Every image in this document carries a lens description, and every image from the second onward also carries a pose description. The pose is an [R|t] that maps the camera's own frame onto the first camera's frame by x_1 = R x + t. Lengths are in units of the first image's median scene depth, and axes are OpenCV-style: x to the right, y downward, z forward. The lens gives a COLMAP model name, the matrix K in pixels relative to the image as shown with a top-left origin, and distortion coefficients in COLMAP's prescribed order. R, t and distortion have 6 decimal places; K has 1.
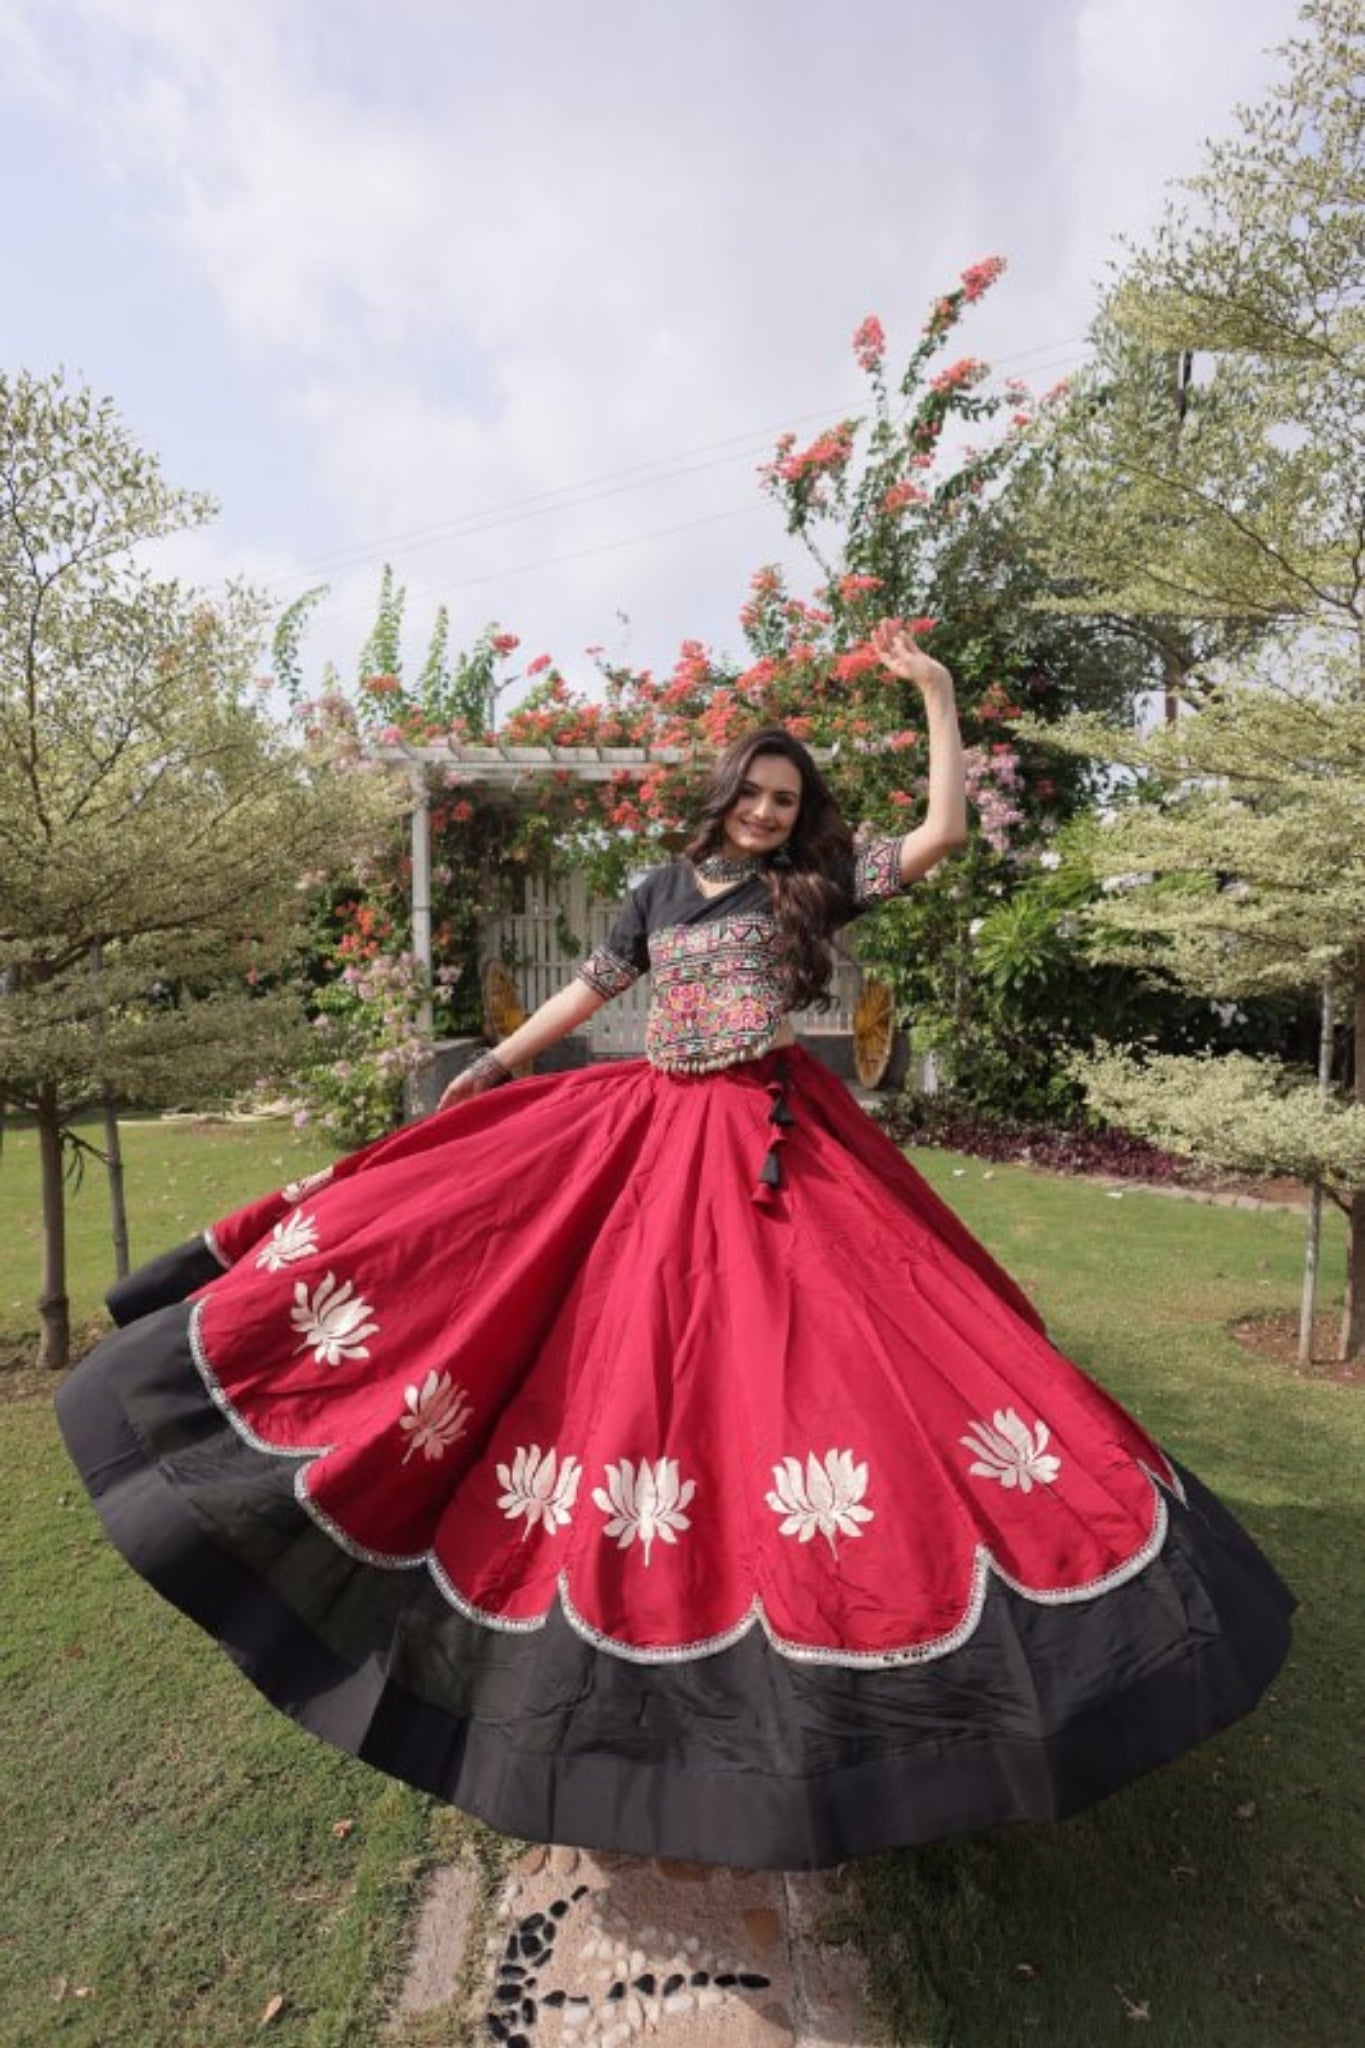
lens RADIAL K [[3241.3, 0, 694.0], [0, 3241.3, 1021.8], [0, 0, 1]] dist [-0.123399, 0.000000]
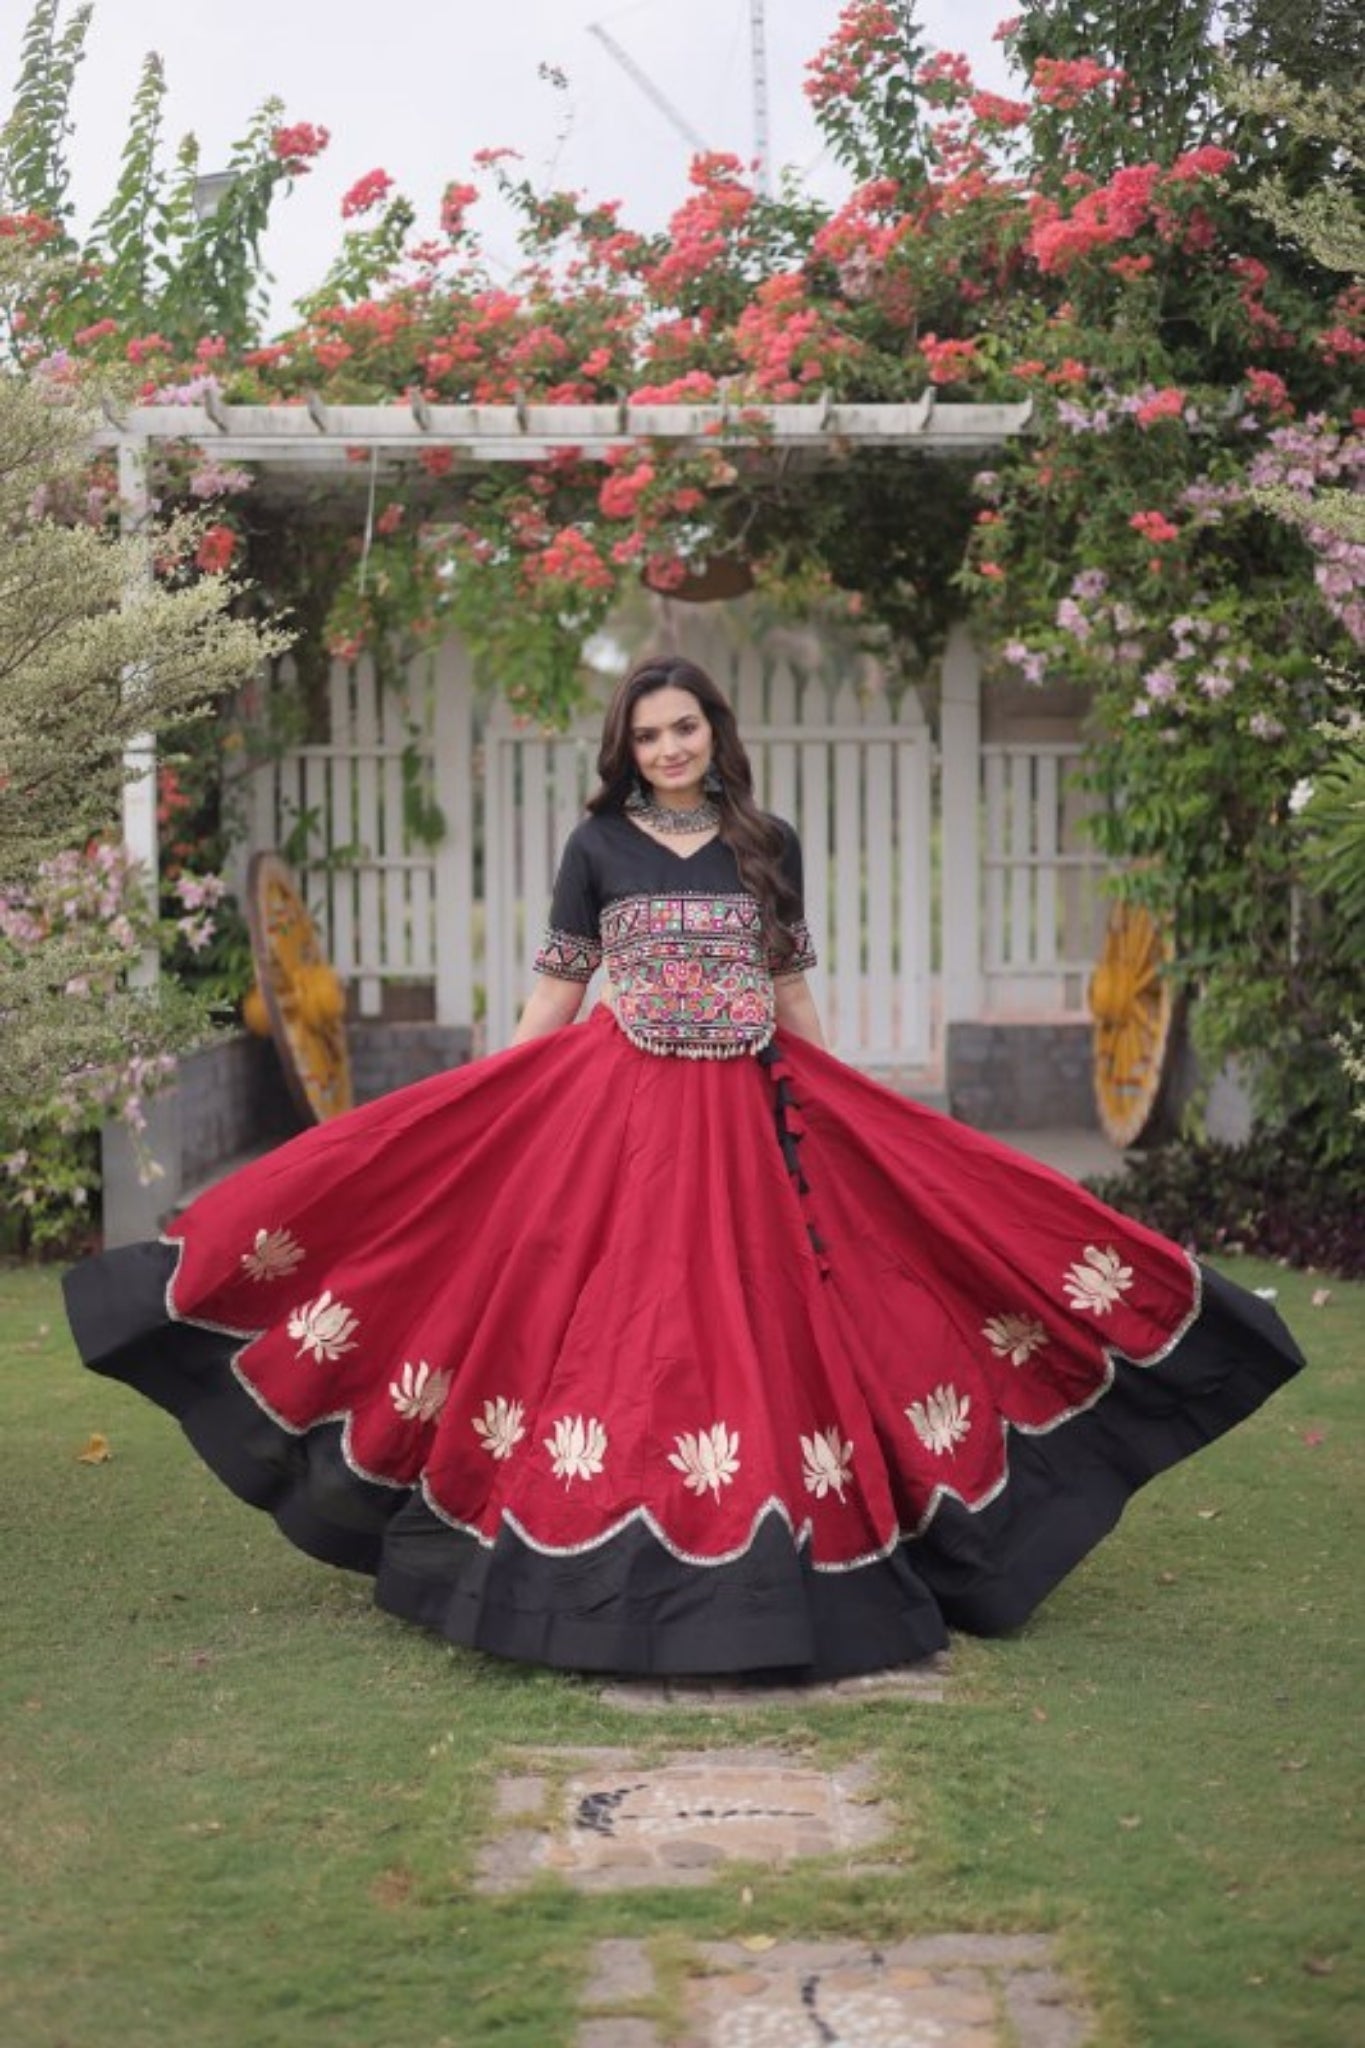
lens RADIAL K [[2997.6, 0, 689.2], [0, 2997.6, 1015.4], [0, 0, 1]] dist [0.037774, 0.000000]
pose [[0.999712, -0.002109, -0.023924, 0.005307], [0.002440, 0.999901, 0.013847, -0.002618], [0.023893, -0.013901, 0.999618, 0.568101]]
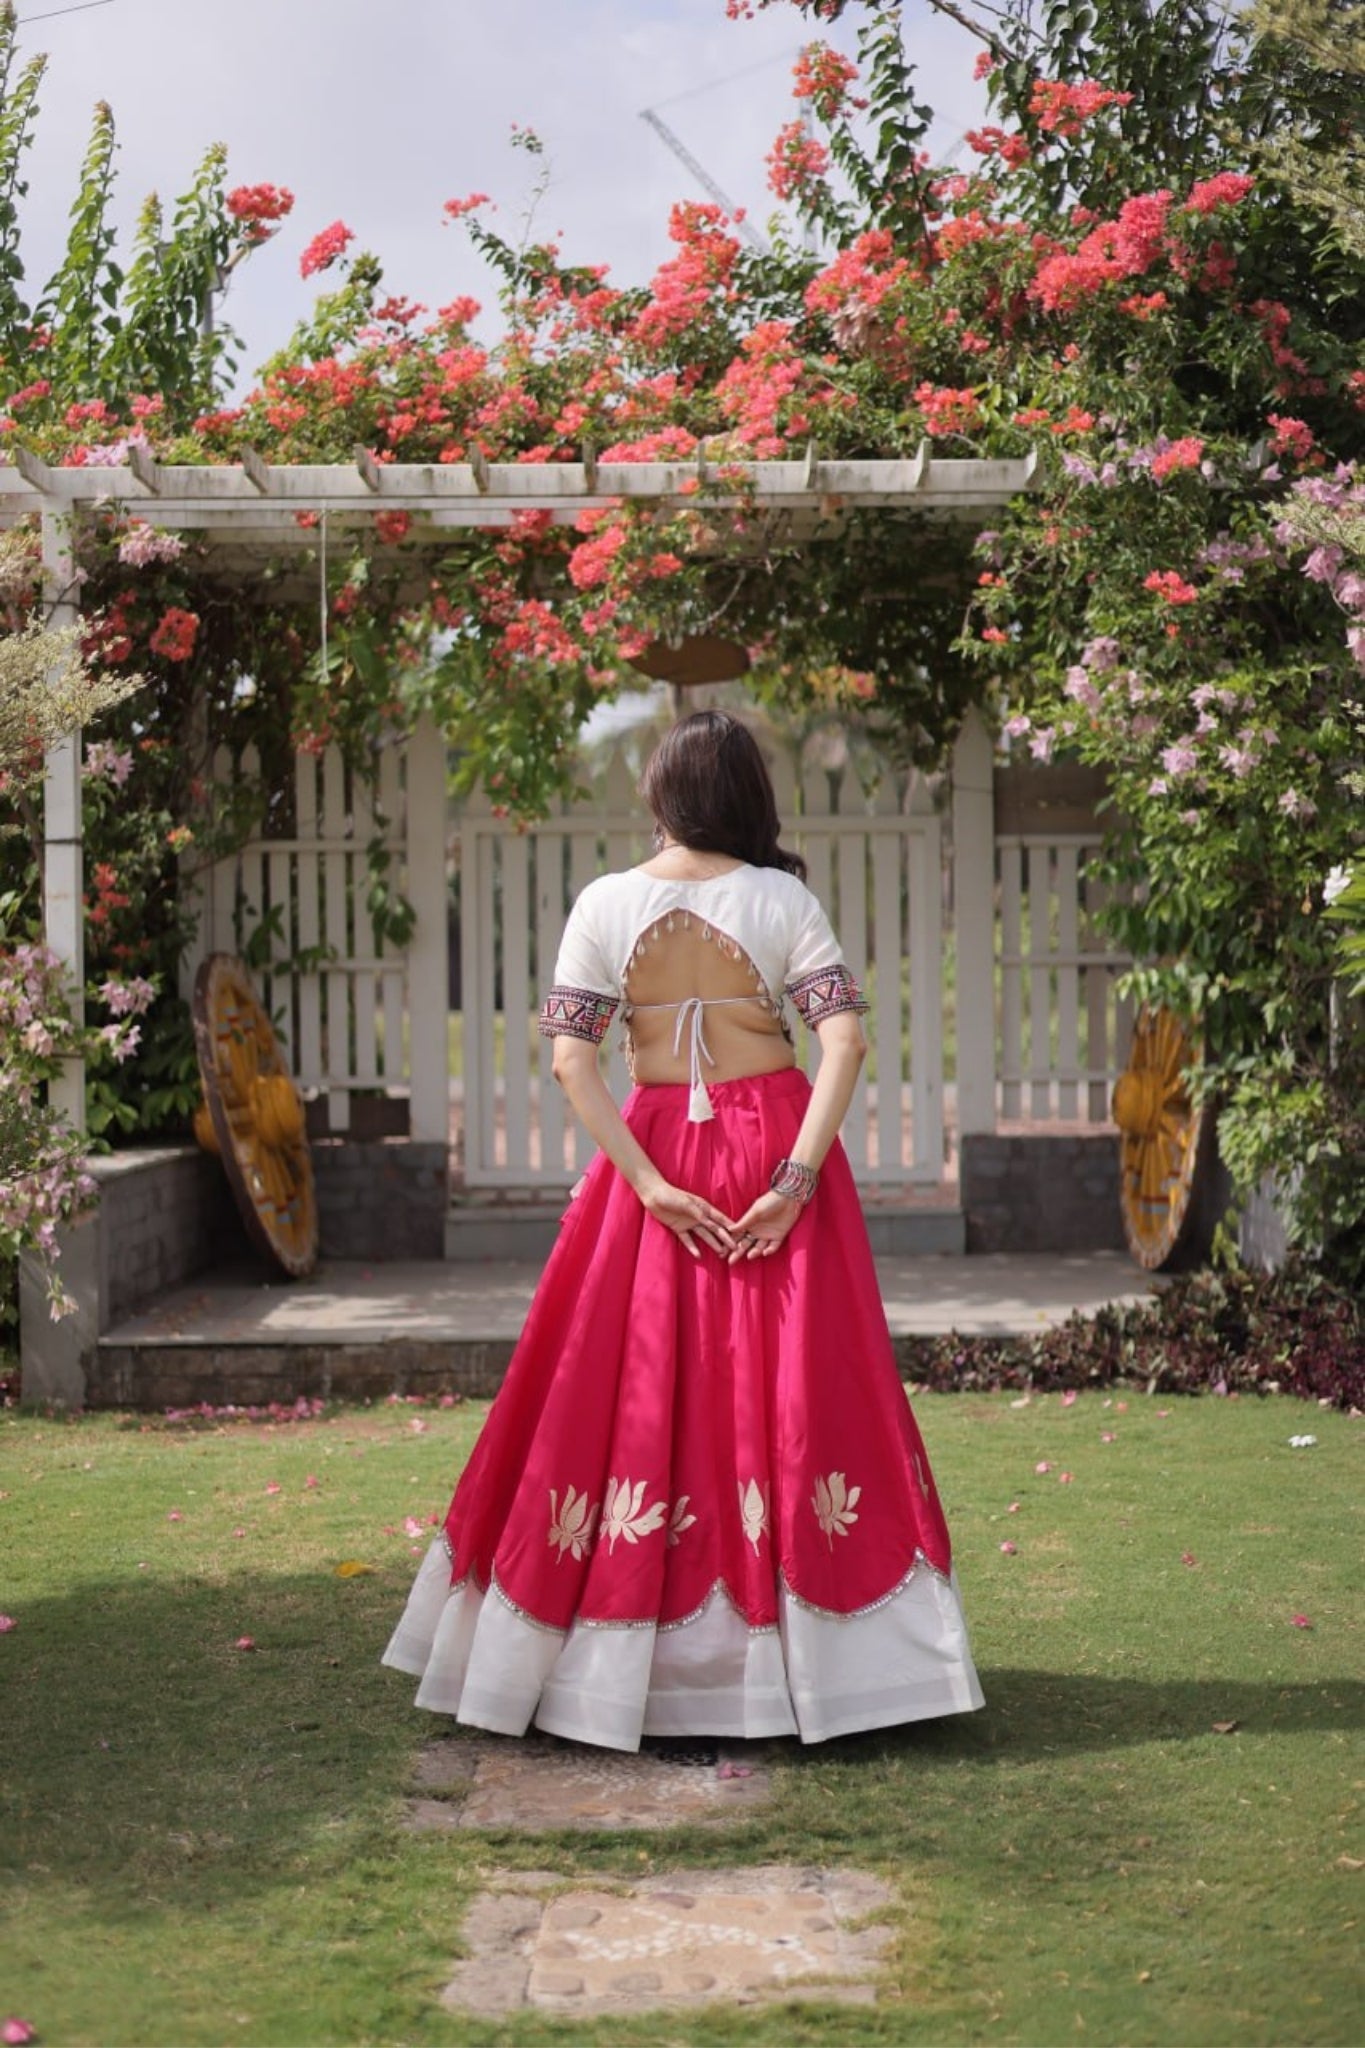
lens RADIAL K [[2974.3, 0, 736.5], [0, 2974.3, 1007.0], [0, 0, 1]] dist [-0.022575, 0.000000]
pose [[0.999570, -0.007825, -0.028248, 0.015246], [0.007074, 0.999621, -0.026599, -0.002199], [0.028445, 0.026388, 0.999247, 0.612492]]
